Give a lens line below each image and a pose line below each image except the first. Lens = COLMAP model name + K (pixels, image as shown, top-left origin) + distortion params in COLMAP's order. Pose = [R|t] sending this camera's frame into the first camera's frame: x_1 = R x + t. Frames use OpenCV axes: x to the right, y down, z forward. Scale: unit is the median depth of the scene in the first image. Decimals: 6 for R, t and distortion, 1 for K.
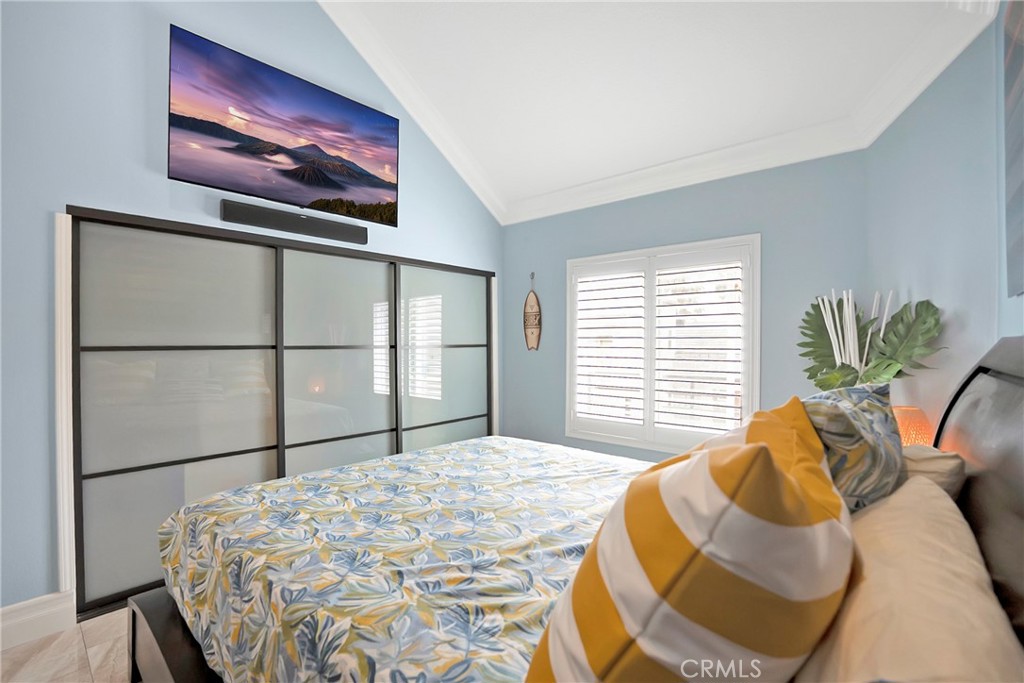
lens RADIAL K [[470.3, 0, 512.0], [0, 470.3, 341.5], [0, 0, 1]] dist [-0.066113, 0.018823]
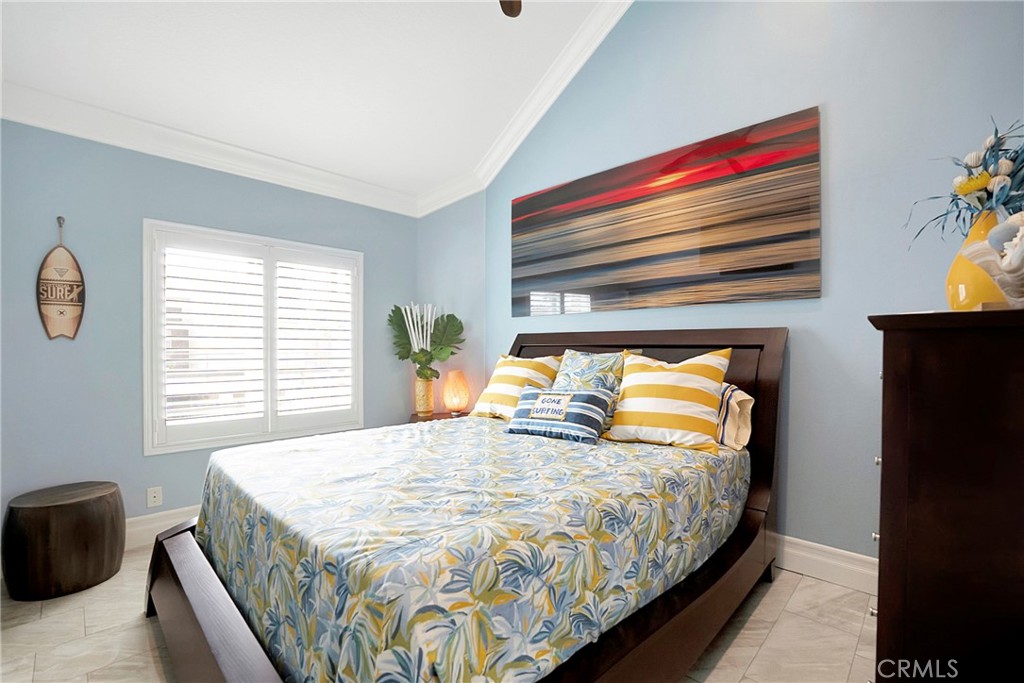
lens RADIAL K [[470.3, 0, 512.0], [0, 470.3, 341.5], [0, 0, 1]] dist [-0.066113, 0.018823]
pose [[0.011825, 0.013044, 0.999845, -0.868692], [-0.005110, 0.999903, -0.012984, 0.039887], [-0.999917, -0.004956, 0.011891, 0.605390]]
